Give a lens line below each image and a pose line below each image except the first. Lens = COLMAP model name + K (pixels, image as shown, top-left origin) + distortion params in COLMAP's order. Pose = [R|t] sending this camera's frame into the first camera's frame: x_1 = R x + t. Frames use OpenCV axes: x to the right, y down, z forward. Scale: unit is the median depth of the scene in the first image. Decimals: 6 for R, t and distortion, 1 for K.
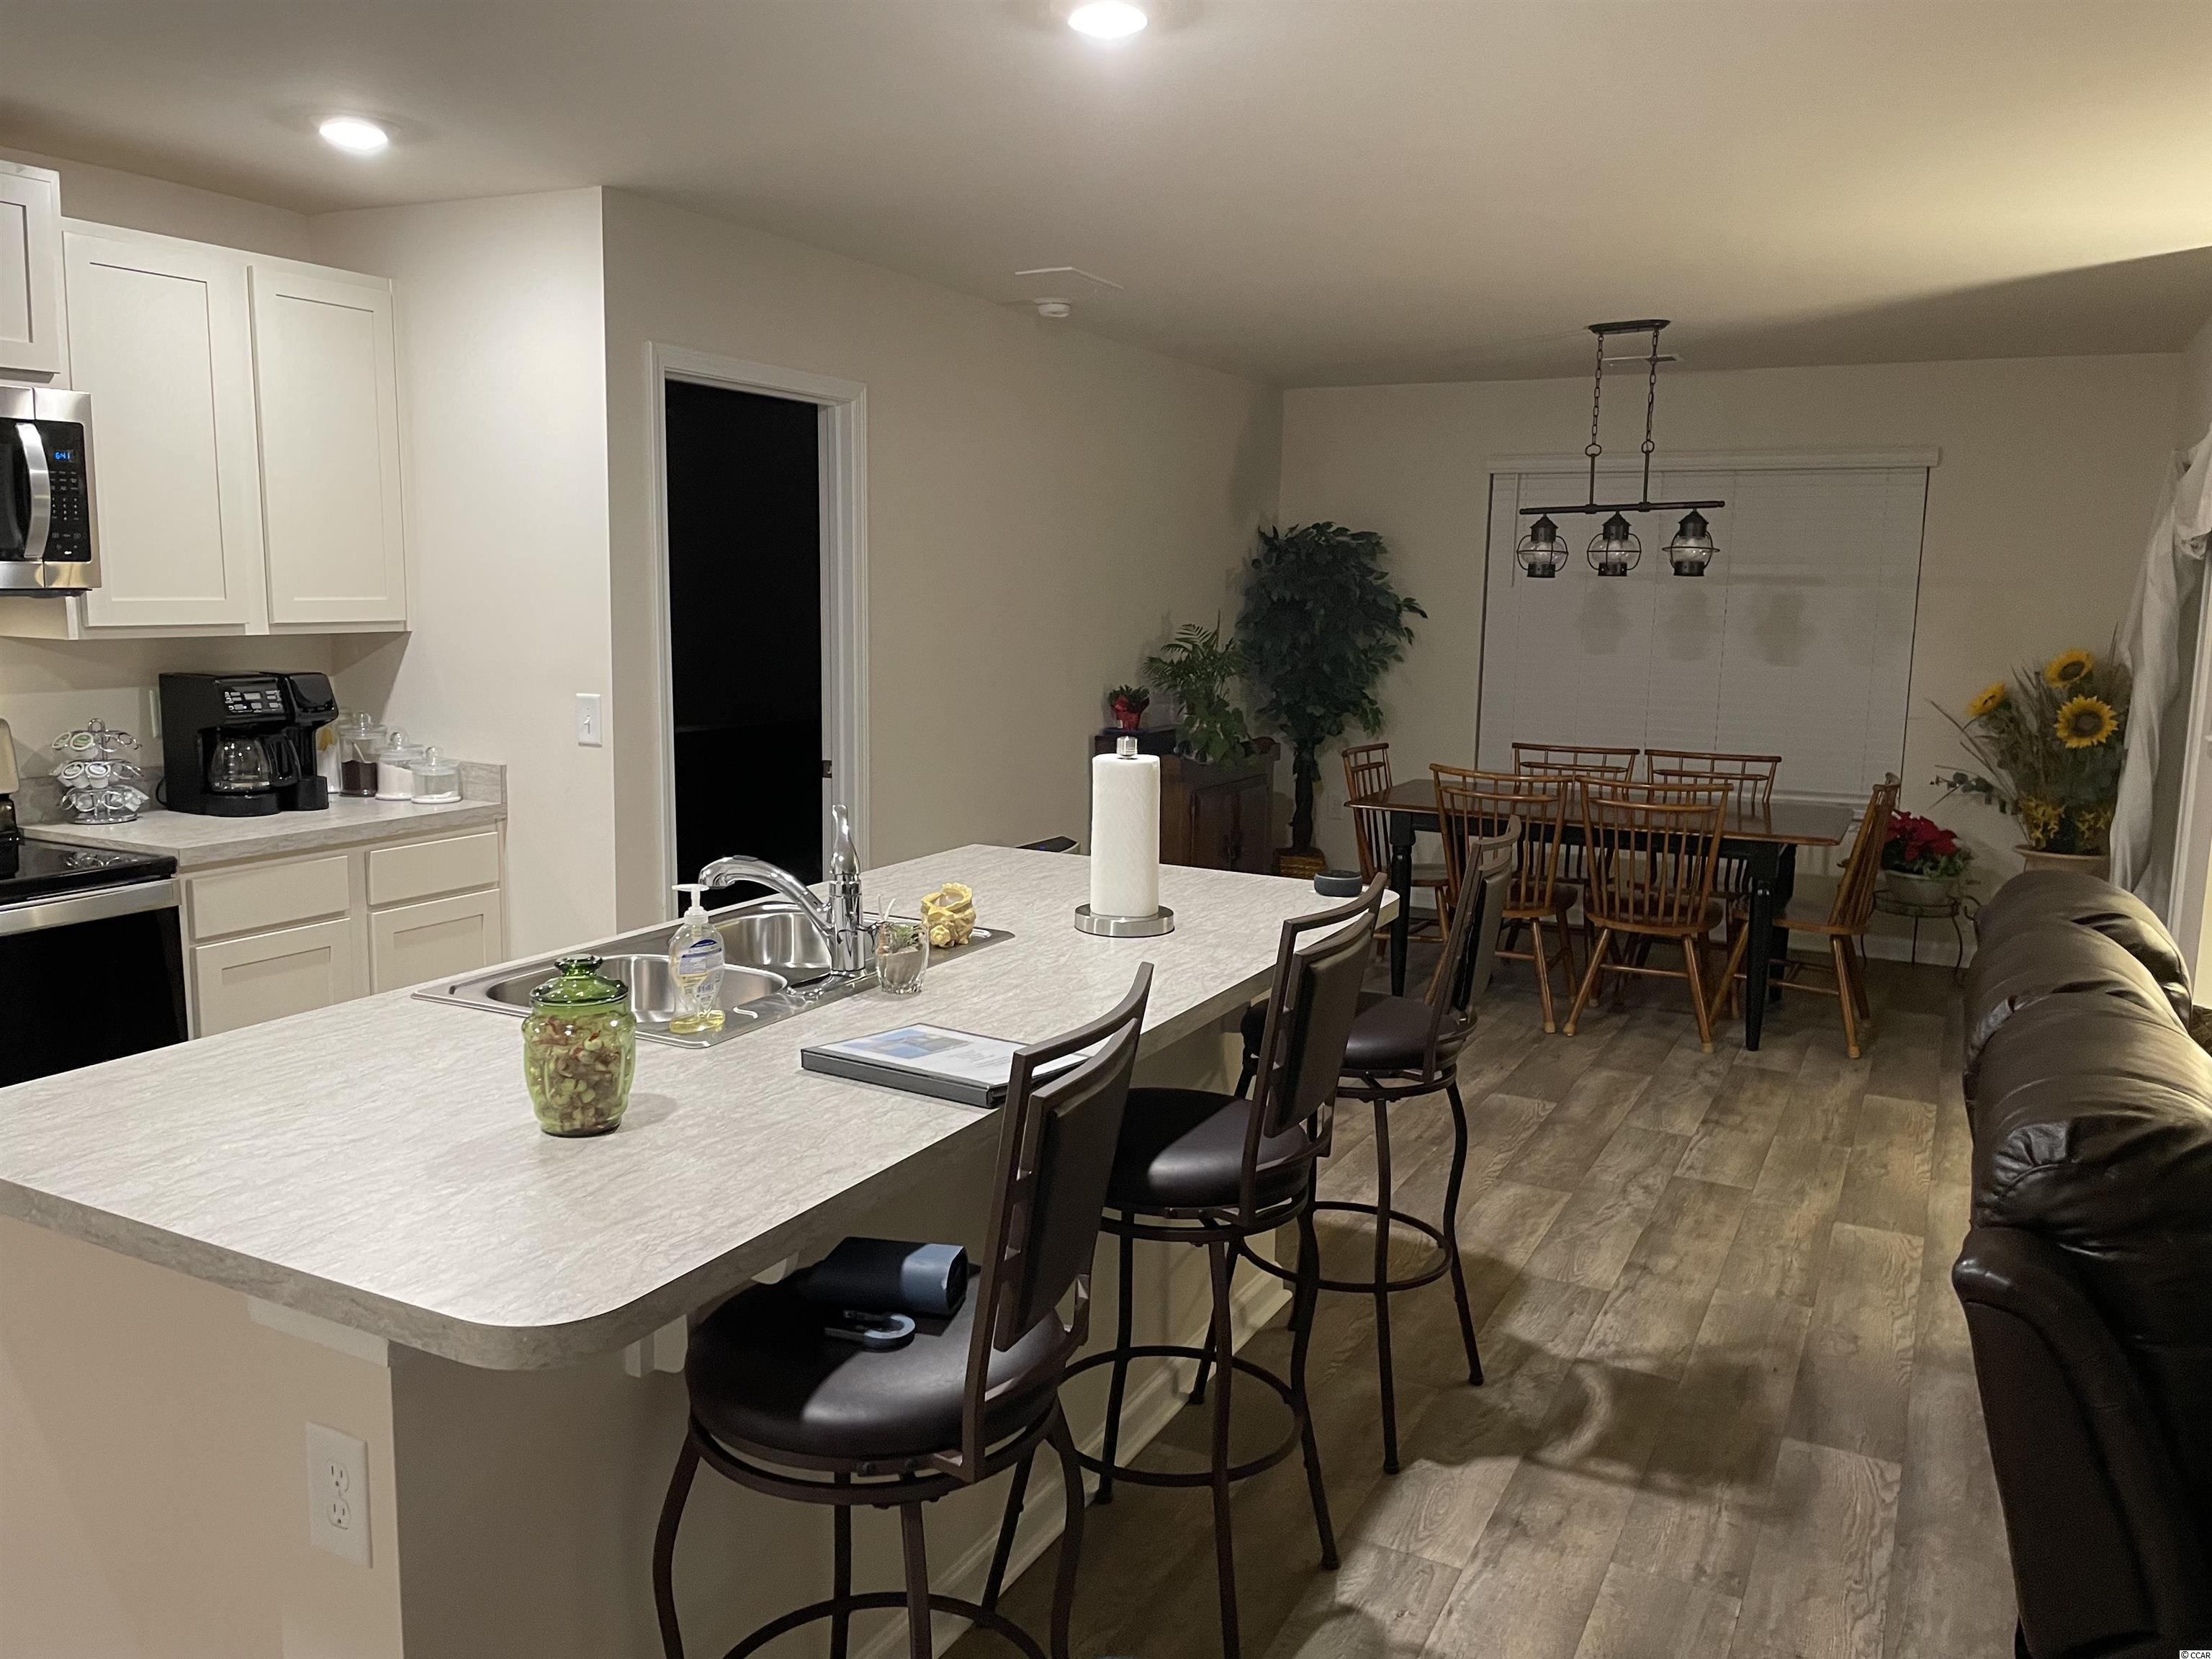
lens RADIAL K [[1616.6, 0, 1106.0], [0, 1616.6, 829.5], [0, 0, 1]] dist [0.002406, -0.001897]
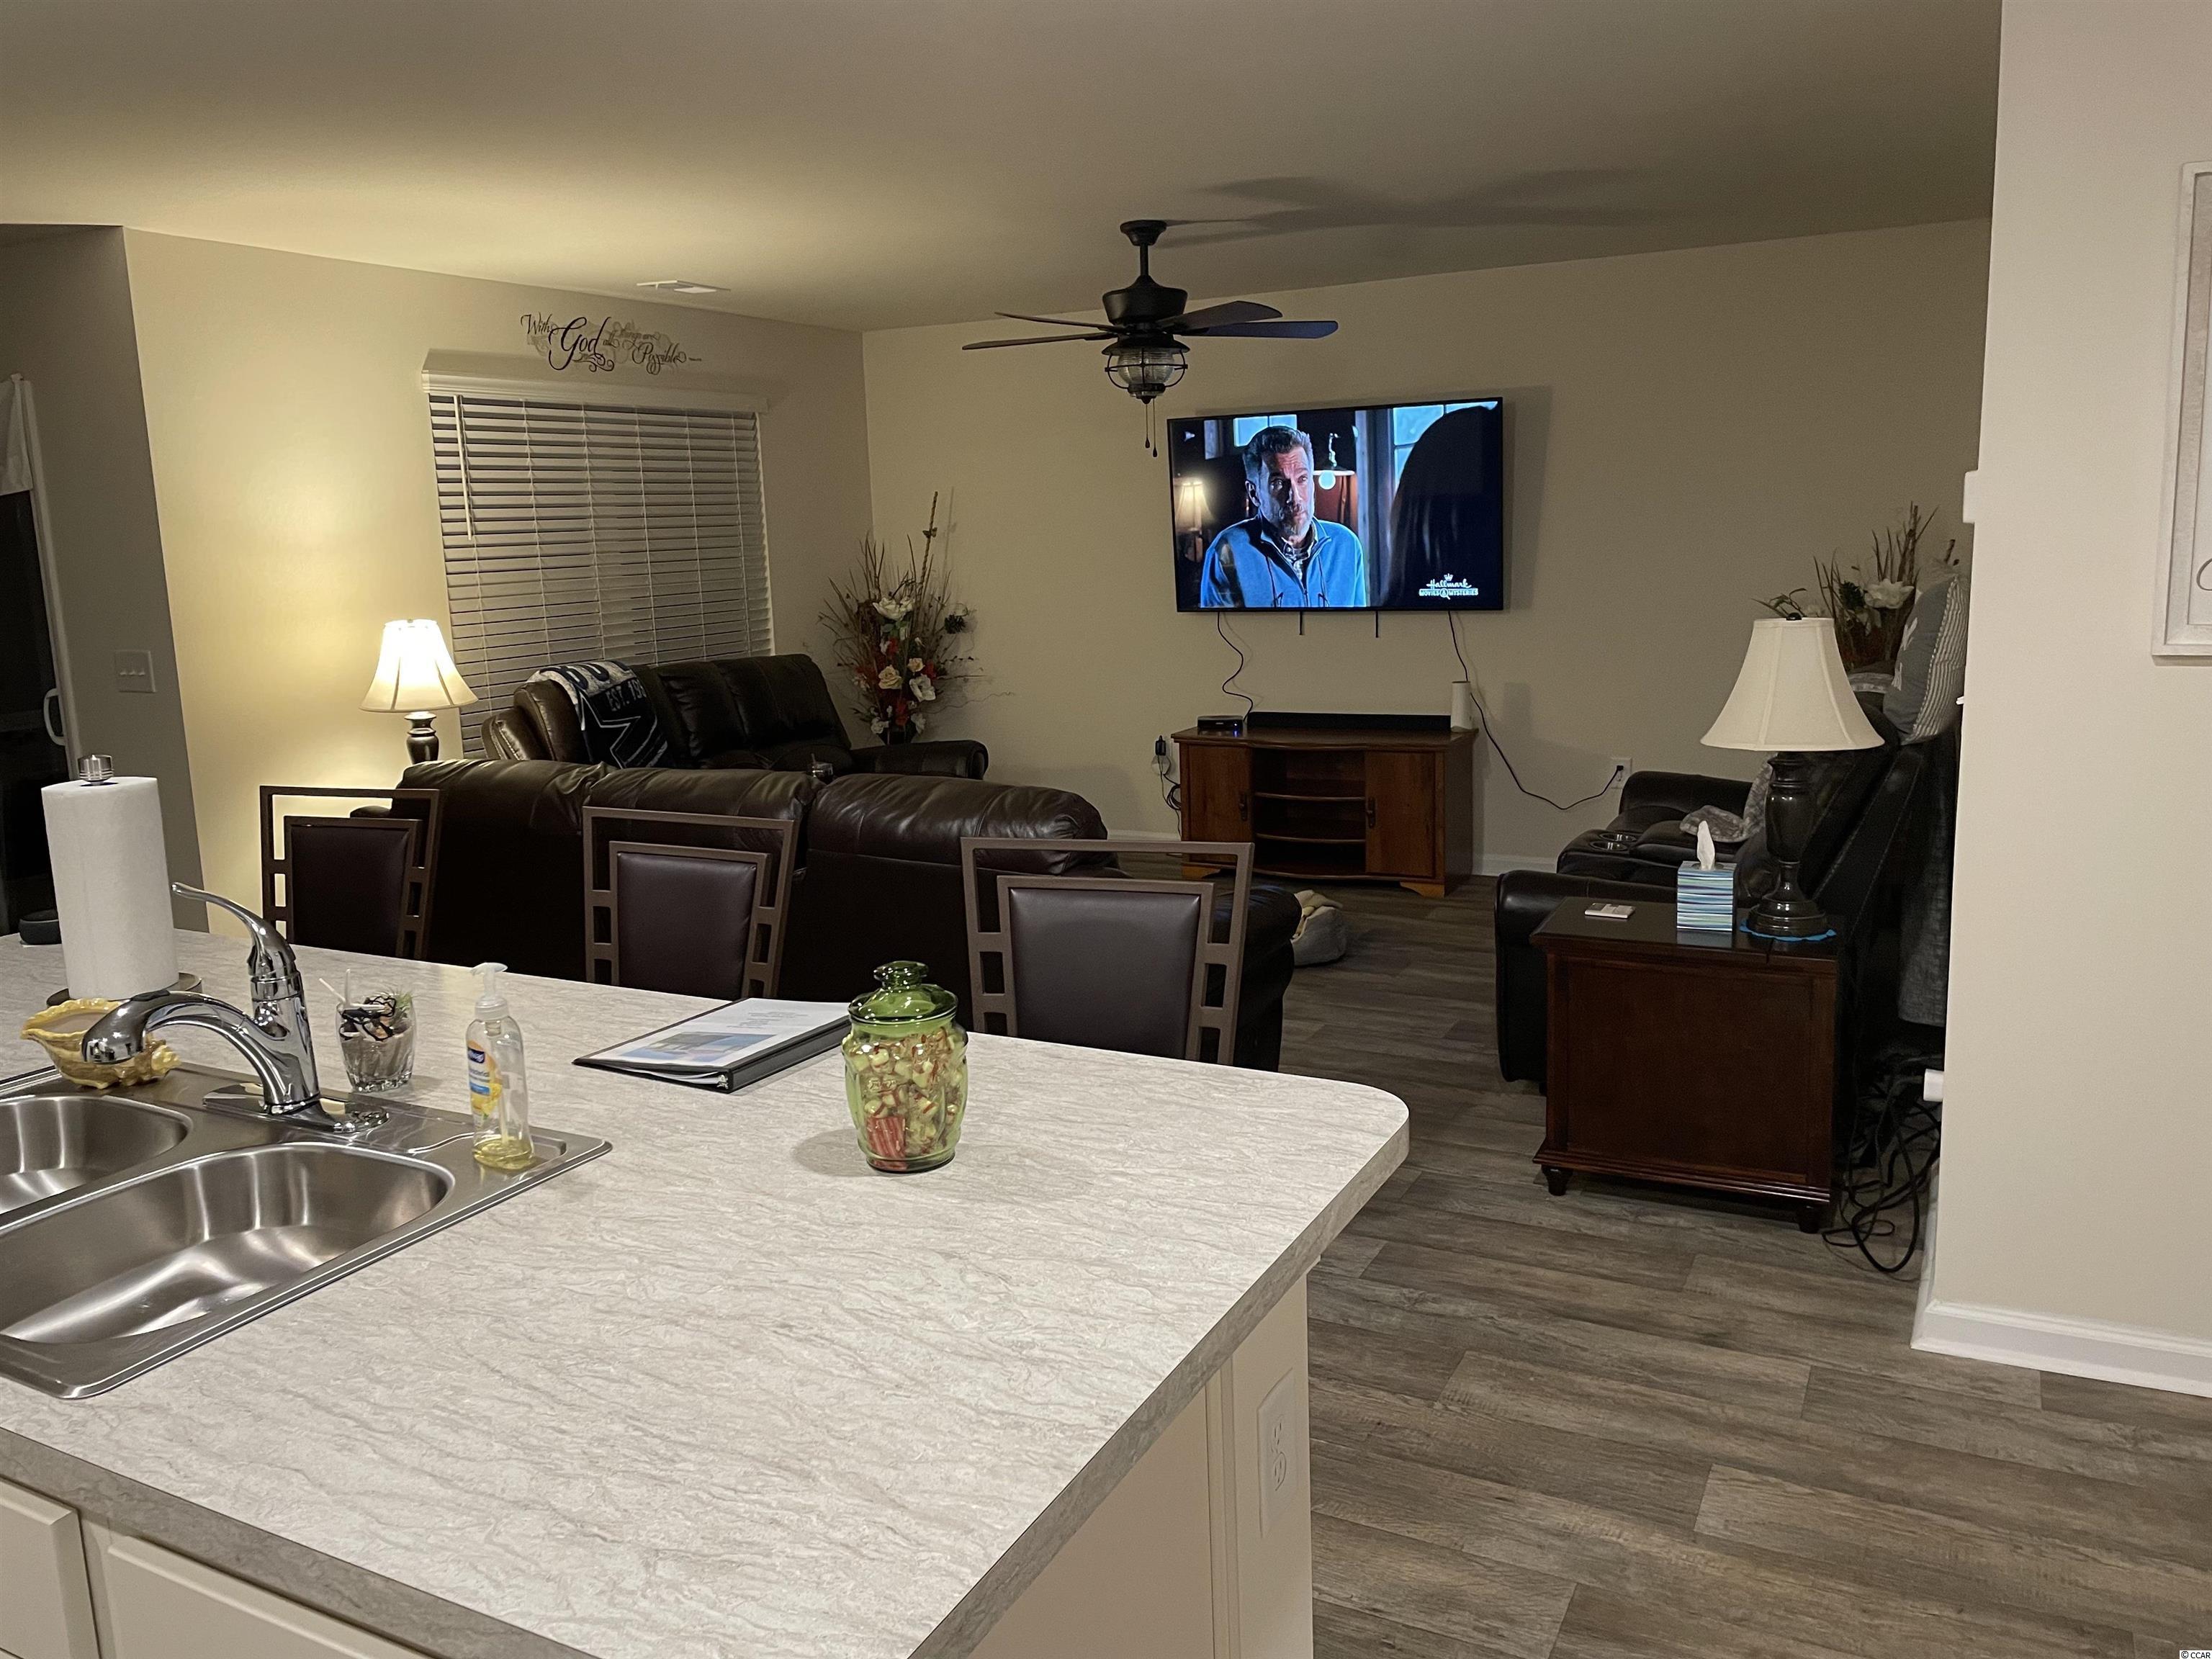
lens RADIAL K [[1696.4, 0, 1106.0], [0, 1696.4, 829.5], [0, 0, 1]] dist [0.007543, 0.002424]
pose [[0.000010, -0.194012, 0.980999, -1.216862], [0.180333, 0.964917, 0.190829, -0.144419], [-0.983606, 0.176904, 0.034997, 0.862507]]
